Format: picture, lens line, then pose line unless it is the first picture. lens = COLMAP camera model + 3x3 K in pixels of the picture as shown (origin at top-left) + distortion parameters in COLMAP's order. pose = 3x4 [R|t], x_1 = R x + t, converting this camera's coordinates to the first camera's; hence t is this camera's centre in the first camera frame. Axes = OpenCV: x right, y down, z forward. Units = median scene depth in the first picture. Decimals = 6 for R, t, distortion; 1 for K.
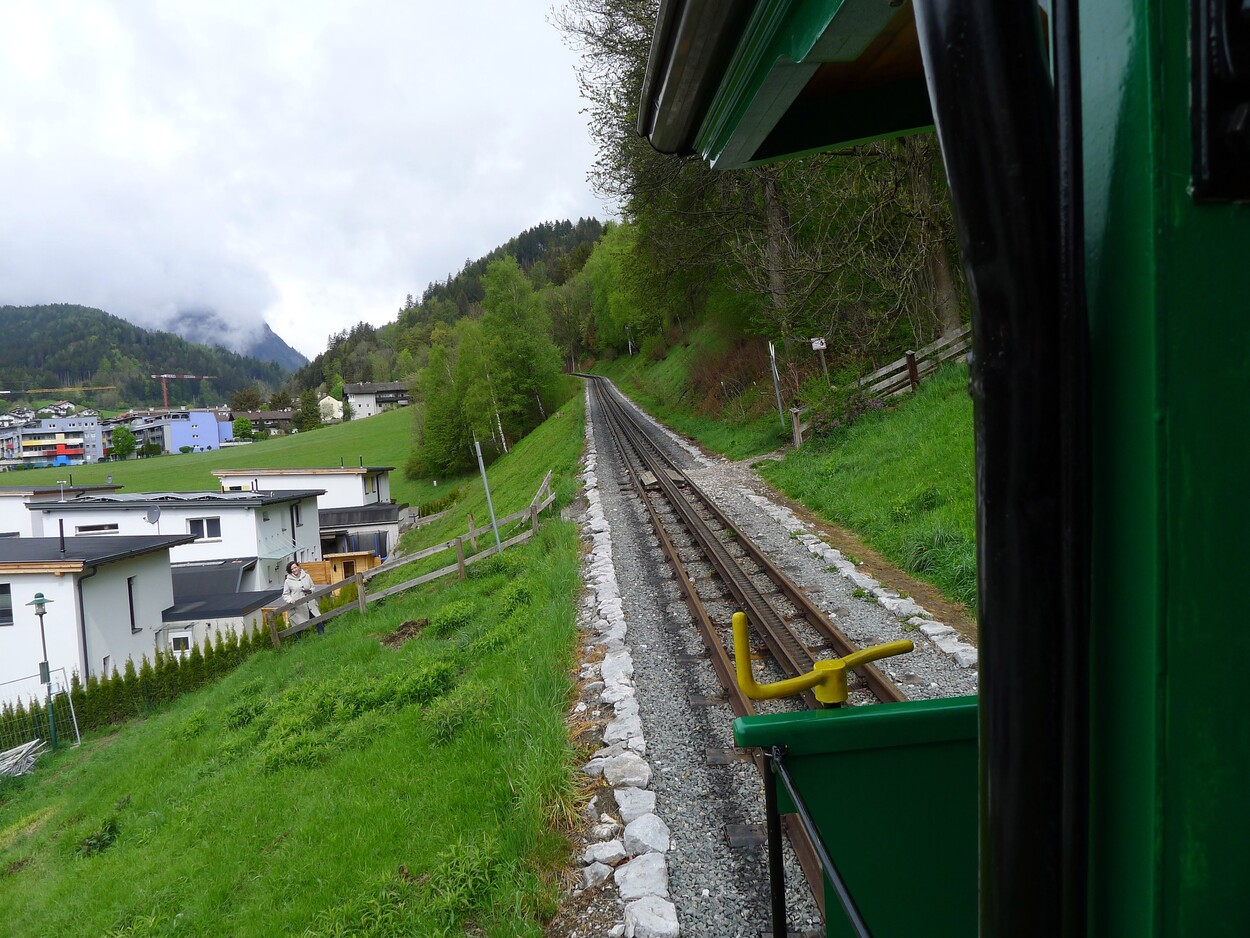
lens RADIAL K [[899.4, 0, 625.0], [0, 899.4, 469.0], [0, 0, 1]] dist [-0.051037, 0.023861]
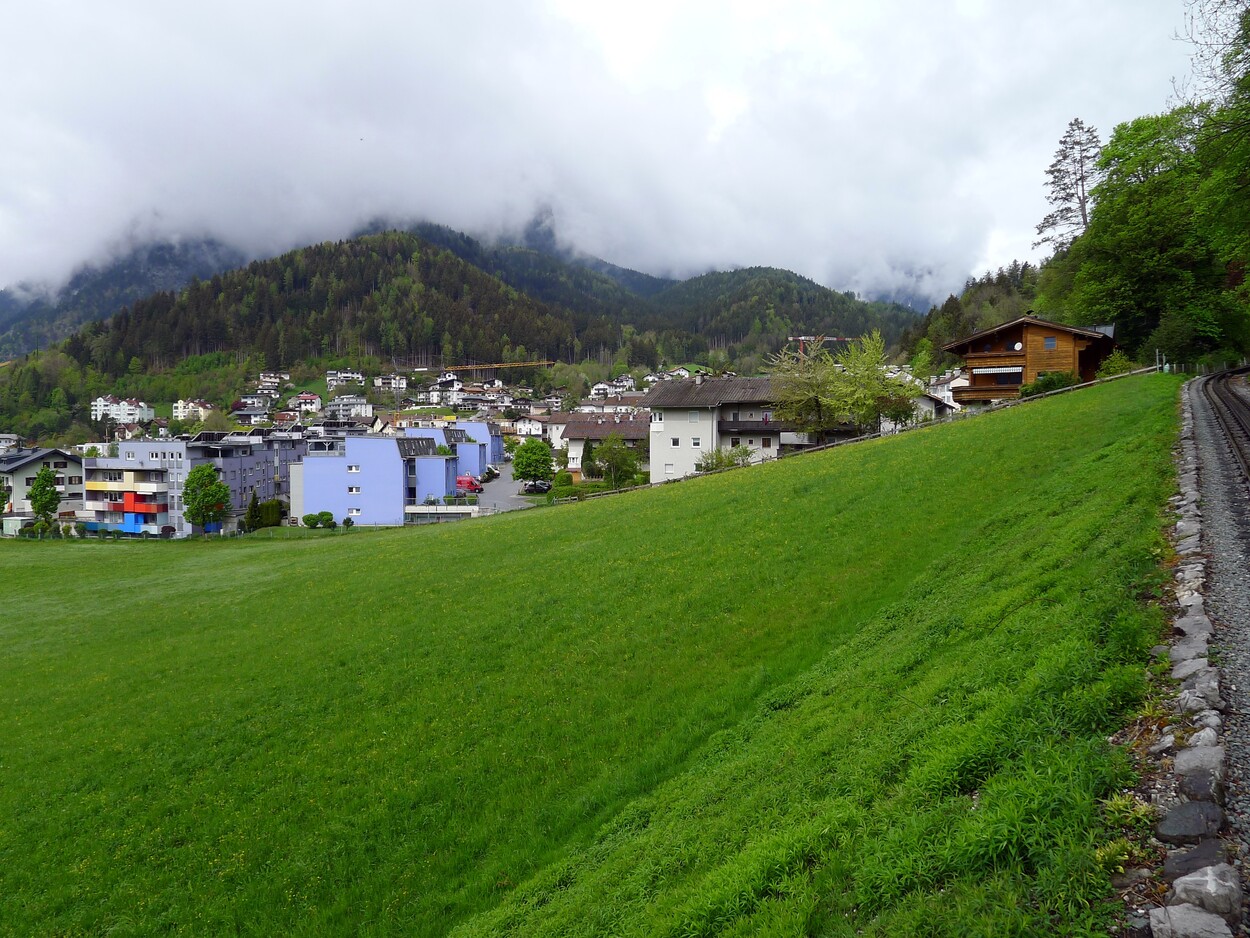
lens RADIAL K [[899.4, 0, 625.0], [0, 899.4, 469.0], [0, 0, 1]] dist [-0.051037, 0.023861]
pose [[0.720322, 0.091959, -0.687517, -0.063204], [-0.060332, 0.995723, 0.069972, -0.091405], [0.691011, -0.008923, 0.722790, 0.782442]]
